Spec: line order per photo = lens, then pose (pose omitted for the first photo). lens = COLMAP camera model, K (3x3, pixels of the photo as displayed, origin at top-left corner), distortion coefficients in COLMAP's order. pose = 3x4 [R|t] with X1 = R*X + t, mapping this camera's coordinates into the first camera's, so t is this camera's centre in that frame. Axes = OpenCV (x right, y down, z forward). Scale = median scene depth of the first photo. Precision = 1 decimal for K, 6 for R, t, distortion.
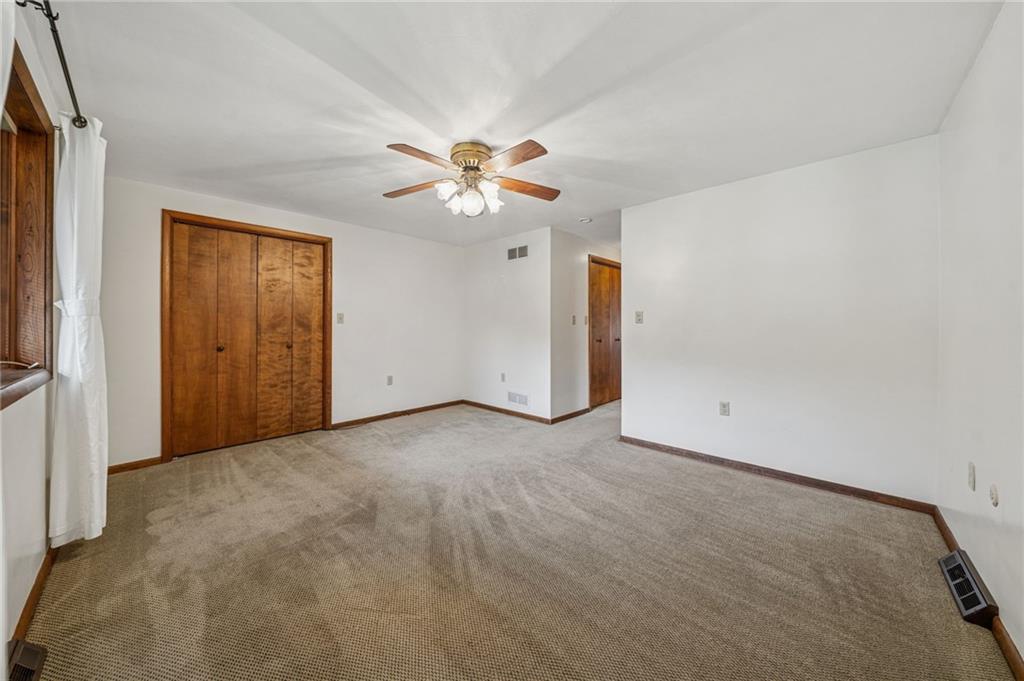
lens RADIAL K [[352.5, 0, 512.8], [0, 352.5, 323.8], [0, 0, 1]] dist [-0.000727, -0.000055]
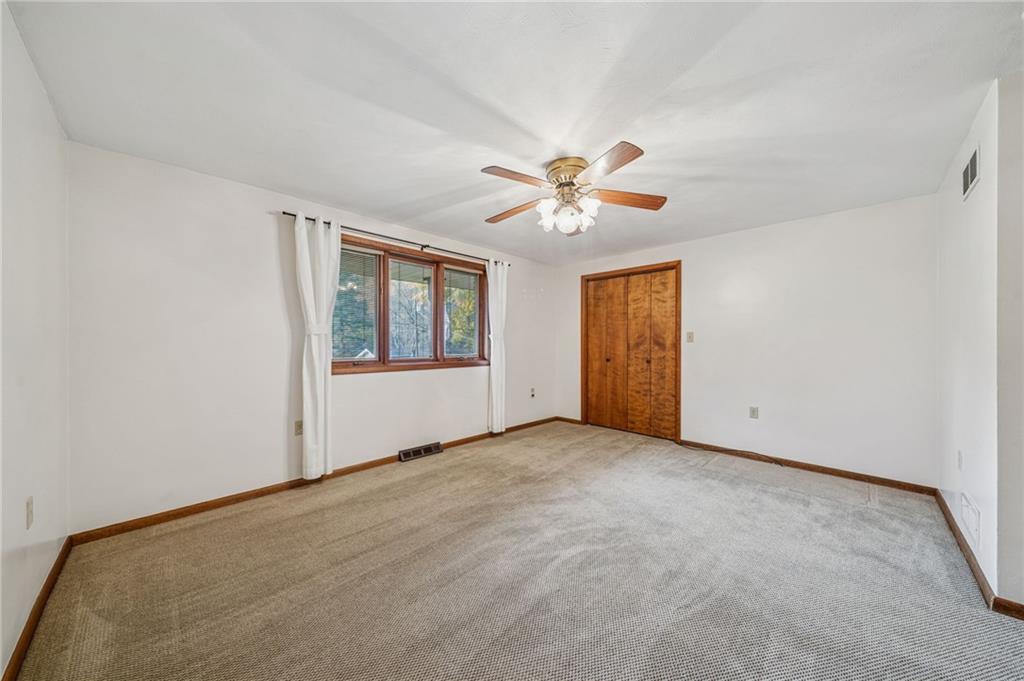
lens RADIAL K [[347.6, 0, 512.3], [0, 347.6, 344.8], [0, 0, 1]] dist [0.013918, -0.000048]
pose [[-0.024112, 0.003200, -0.999704, 0.586143], [0.003673, 0.999988, 0.003112, 0.001513], [0.999703, -0.003597, -0.024124, 0.590725]]
